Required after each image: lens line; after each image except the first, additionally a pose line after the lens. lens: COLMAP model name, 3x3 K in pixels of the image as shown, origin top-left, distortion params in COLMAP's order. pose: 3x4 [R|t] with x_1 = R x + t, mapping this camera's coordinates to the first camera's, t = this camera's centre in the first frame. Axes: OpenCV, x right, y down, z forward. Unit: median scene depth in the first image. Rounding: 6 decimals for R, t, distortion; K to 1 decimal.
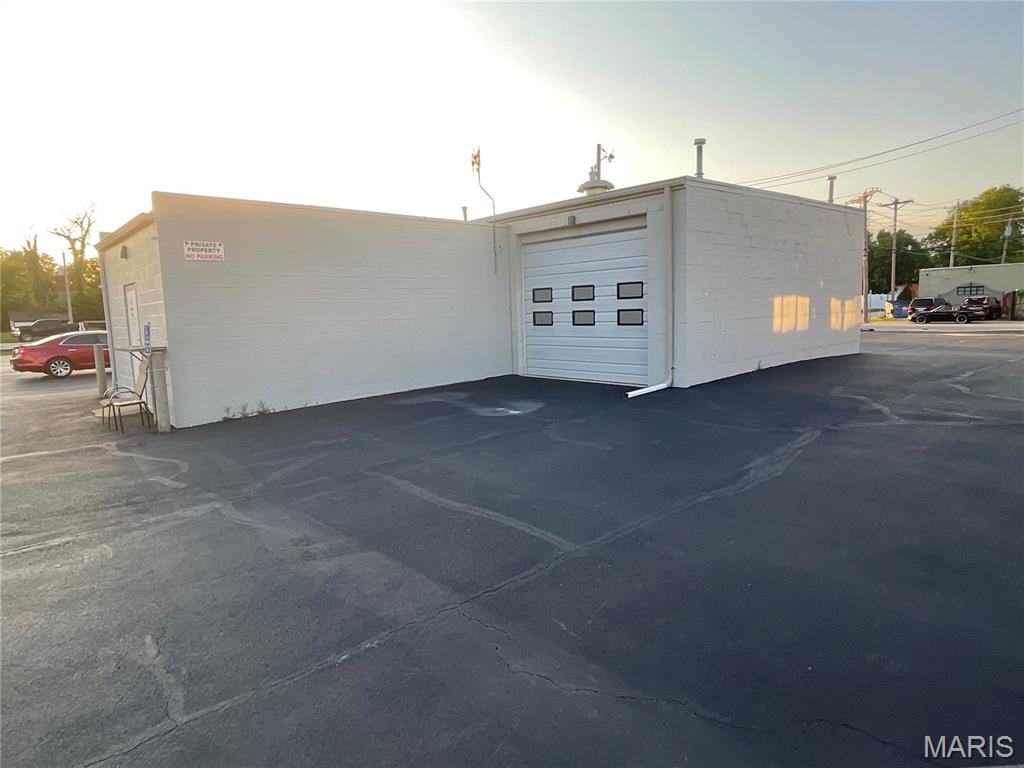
lens RADIAL K [[614.6, 0, 513.7], [0, 614.6, 381.5], [0, 0, 1]] dist [0.000072, -0.000275]
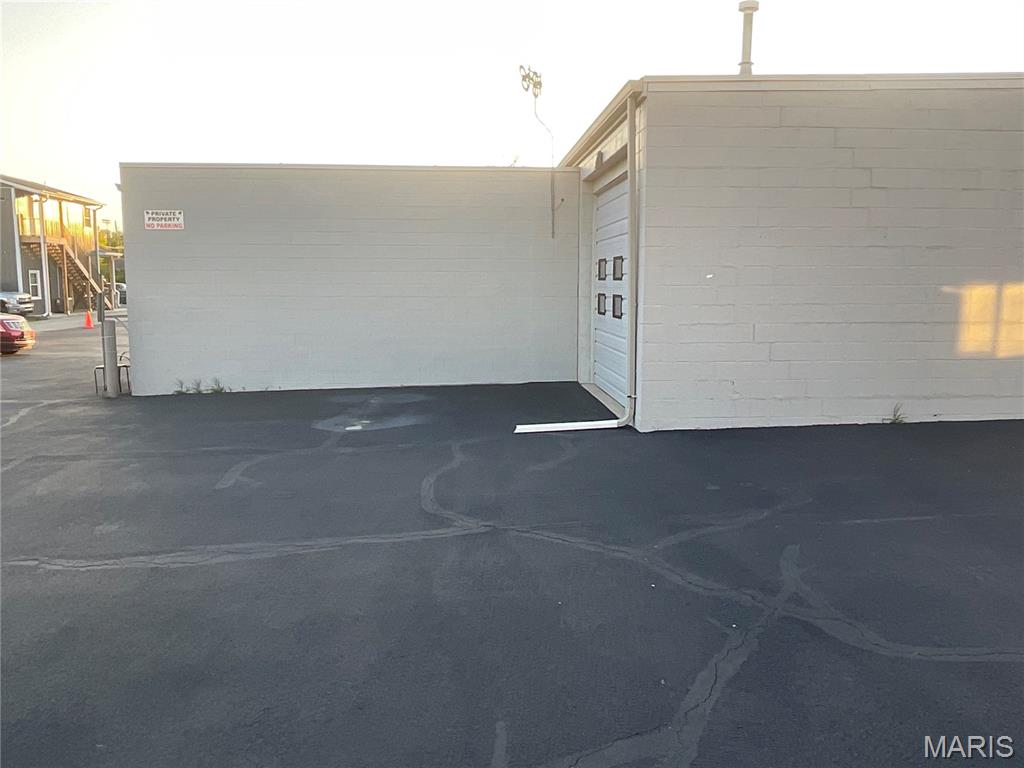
lens RADIAL K [[814.0, 0, 497.6], [0, 814.0, 385.8], [0, 0, 1]] dist [0.001085, -0.001614]
pose [[0.773736, 0.111717, -0.623580, 0.618981], [-0.095092, 0.993657, 0.060028, -0.064449], [0.626331, 0.012852, 0.779451, 0.267427]]
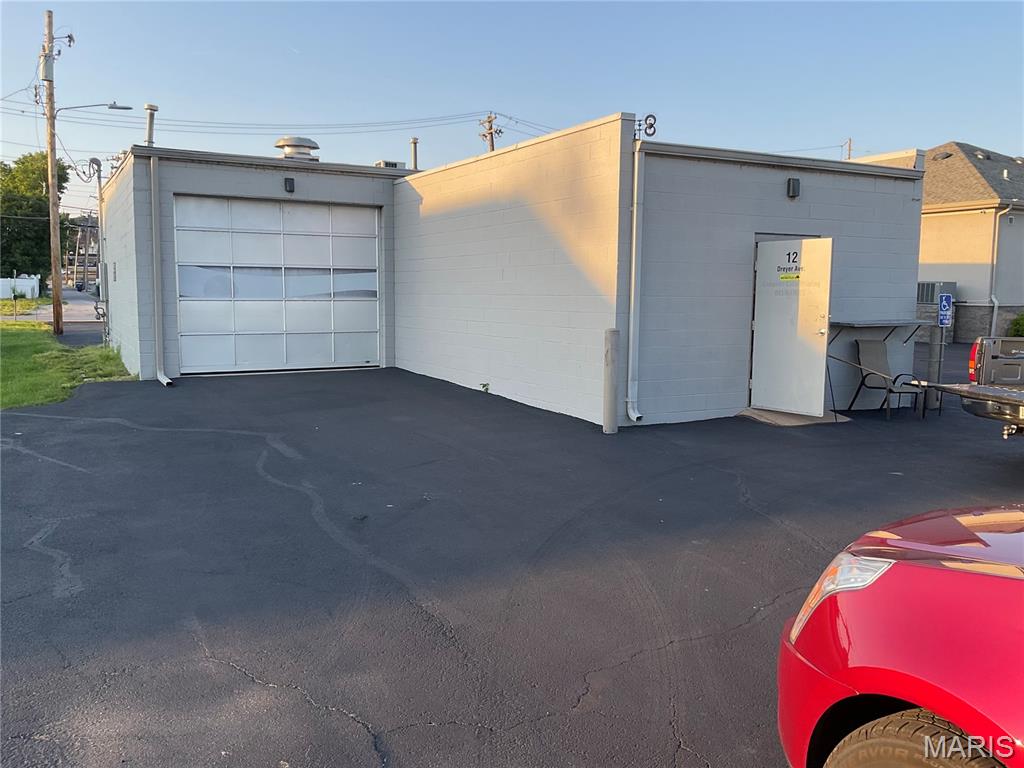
lens RADIAL K [[855.9, 0, 512.0], [0, 855.9, 384.0], [0, 0, 1]] dist [0.079808, -0.144594]
pose [[0.229752, -0.070505, 0.970692, -1.585783], [0.093008, 0.994398, 0.050213, -0.065254], [-0.968795, 0.078746, 0.235022, 1.040134]]
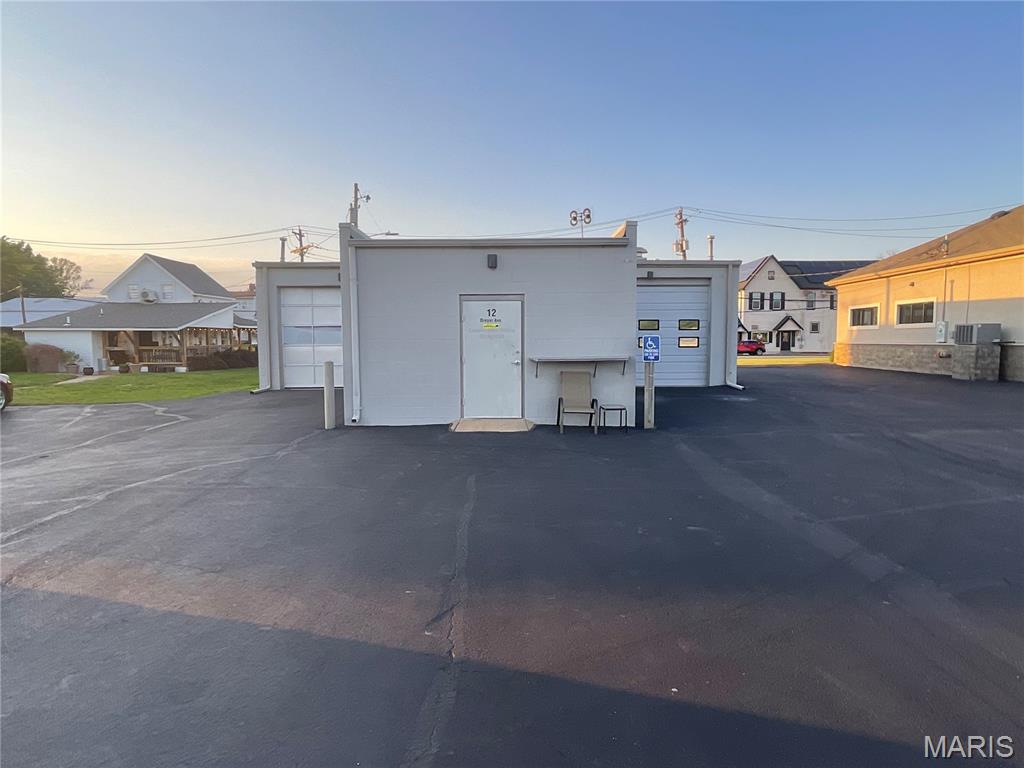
lens RADIAL K [[603.8, 0, 514.0], [0, 603.8, 384.5], [0, 0, 1]] dist [-0.001086, 0.000148]
pose [[0.657890, -0.028453, 0.752577, -1.260408], [0.068947, 0.997365, -0.022565, 0.005058], [-0.749952, 0.066733, 0.658118, 0.347173]]
